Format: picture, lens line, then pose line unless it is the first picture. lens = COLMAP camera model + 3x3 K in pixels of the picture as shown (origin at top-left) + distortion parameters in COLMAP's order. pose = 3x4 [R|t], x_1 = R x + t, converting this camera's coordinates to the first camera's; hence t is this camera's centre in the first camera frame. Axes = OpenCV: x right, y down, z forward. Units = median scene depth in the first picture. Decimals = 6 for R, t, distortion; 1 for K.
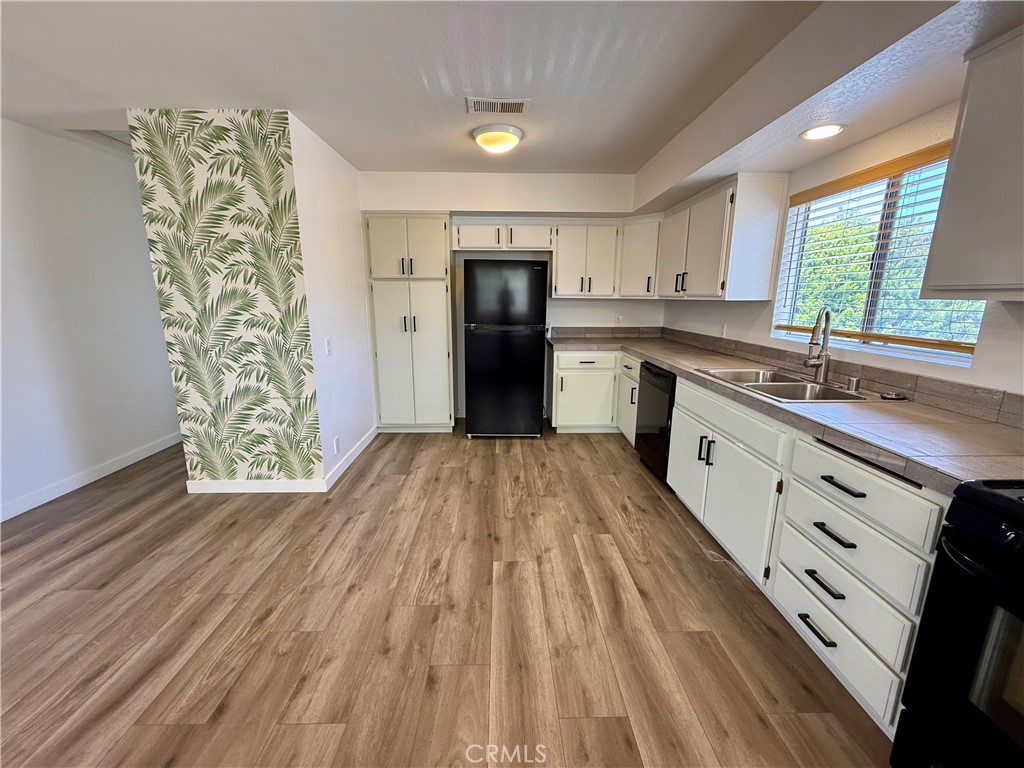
lens RADIAL K [[406.4, 0, 508.1], [0, 406.4, 383.2], [0, 0, 1]] dist [-0.000470, 0.000367]
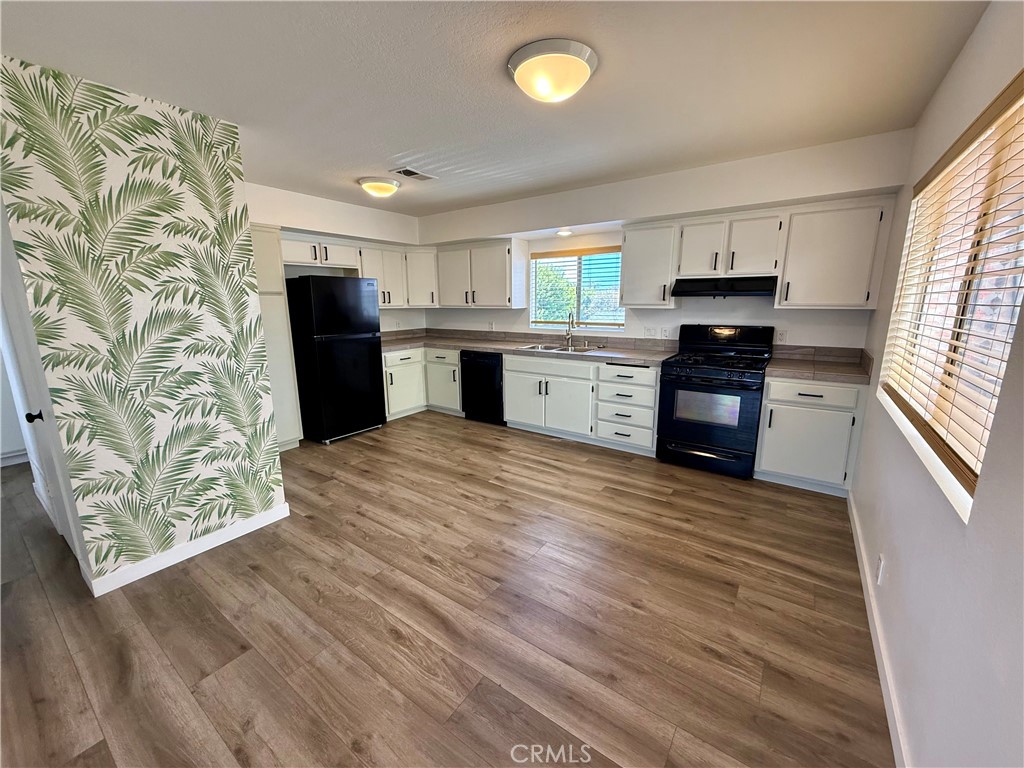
lens RADIAL K [[406.4, 0, 508.2], [0, 406.4, 381.5], [0, 0, 1]] dist [-0.000470, 0.000367]
pose [[0.599554, -0.166209, 0.782885, -0.948295], [0.175750, 0.981663, 0.073817, -0.028809], [-0.780799, 0.093334, 0.617772, -0.041660]]
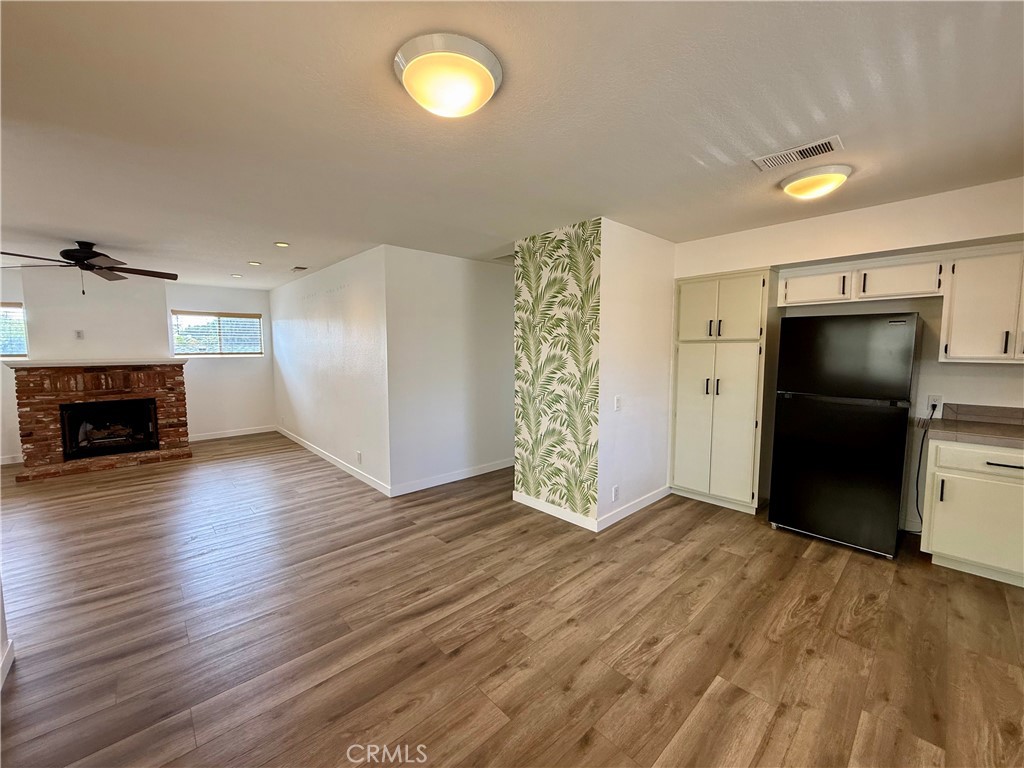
lens RADIAL K [[406.4, 0, 509.9], [0, 406.4, 384.3], [0, 0, 1]] dist [-0.000470, 0.000367]
pose [[0.666014, 0.058936, -0.743607, 0.224680], [-0.151261, 0.986834, -0.057265, -0.037333], [0.730442, 0.150618, 0.666160, 0.024818]]
